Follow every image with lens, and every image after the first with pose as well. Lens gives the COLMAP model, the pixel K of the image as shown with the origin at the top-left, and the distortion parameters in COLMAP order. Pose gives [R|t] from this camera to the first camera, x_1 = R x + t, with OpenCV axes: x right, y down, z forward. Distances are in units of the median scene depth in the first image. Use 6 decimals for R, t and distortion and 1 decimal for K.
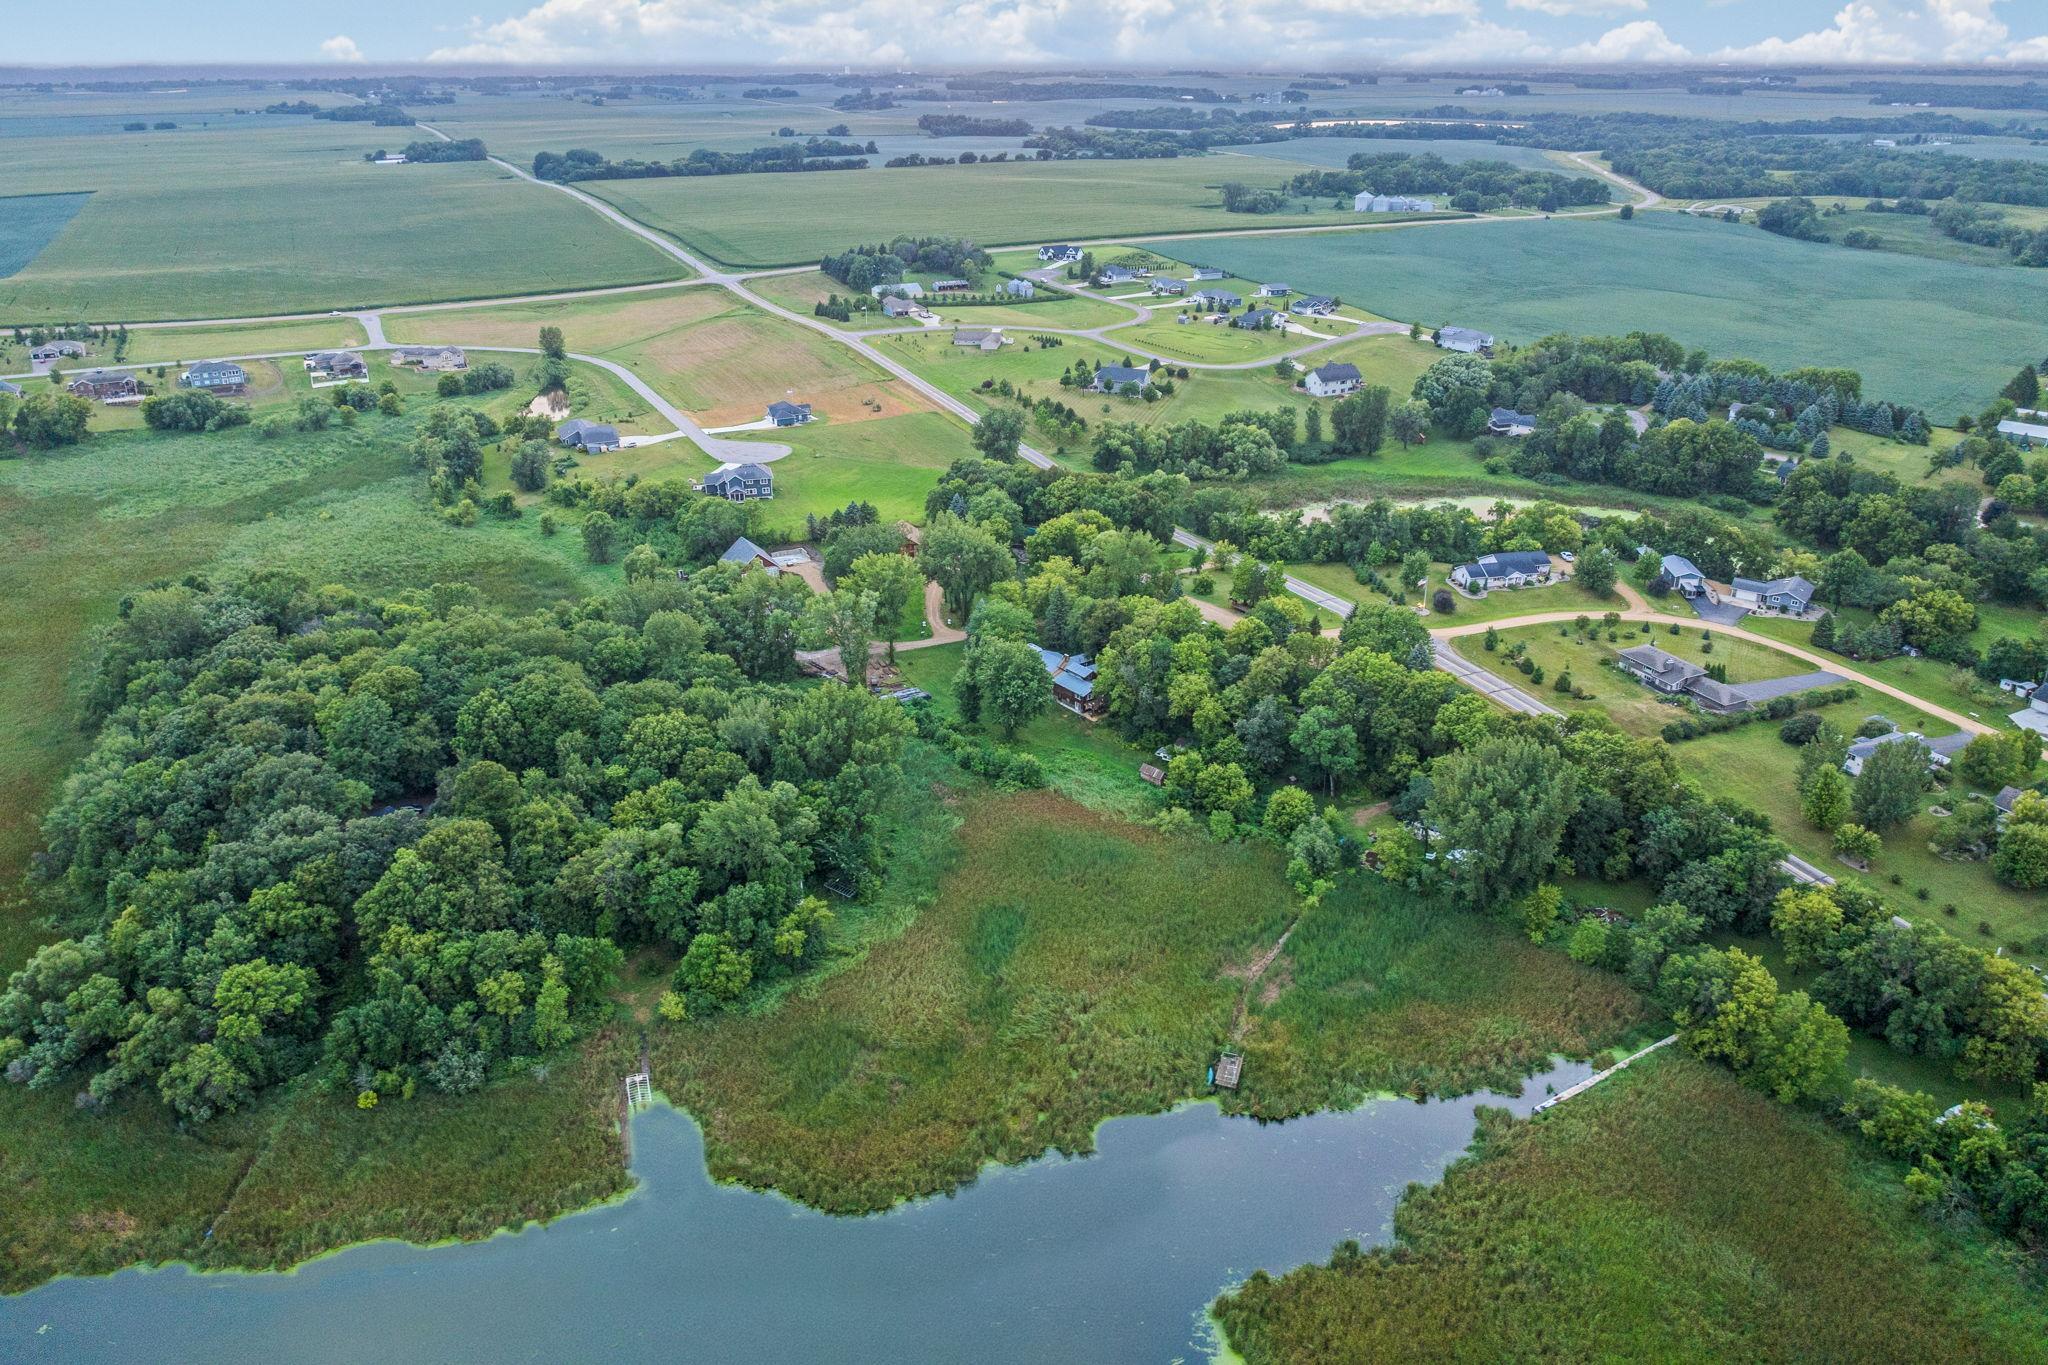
lens RADIAL K [[1462.6, 0, 1021.2], [0, 1462.6, 639.8], [0, 0, 1]] dist [-0.039874, -0.002574]
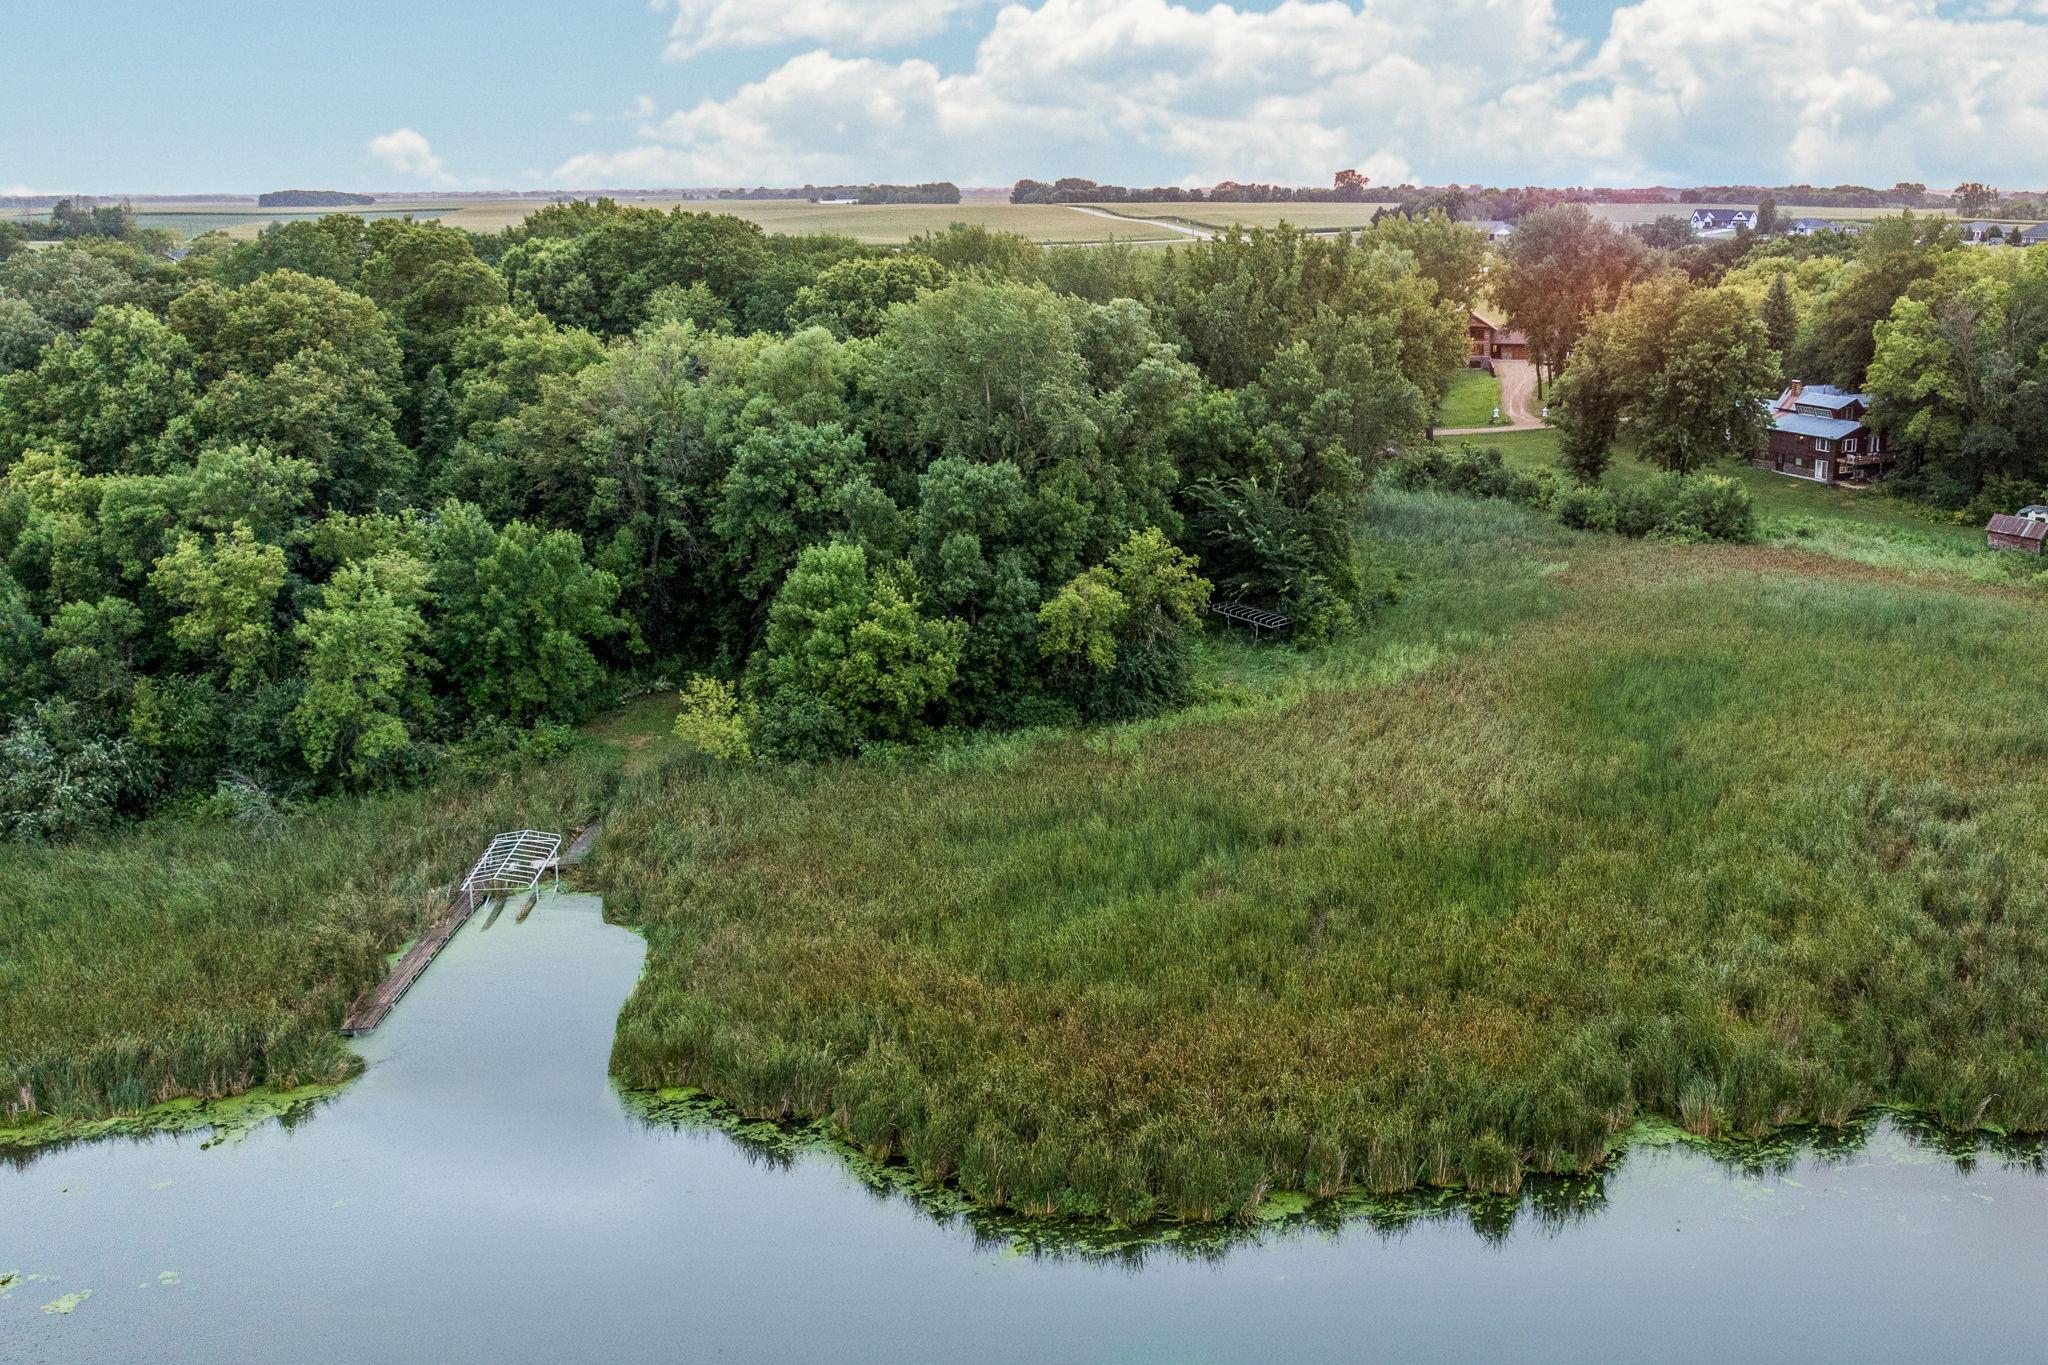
lens RADIAL K [[1901.1, 0, 1315.4], [0, 1901.1, 685.9], [0, 0, 1]] dist [-0.030734, -0.007489]
pose [[0.985472, 0.047340, -0.163109, -0.018712], [-0.067943, 0.990060, -0.123149, 0.207711], [0.155658, 0.132441, 0.978892, 0.417352]]
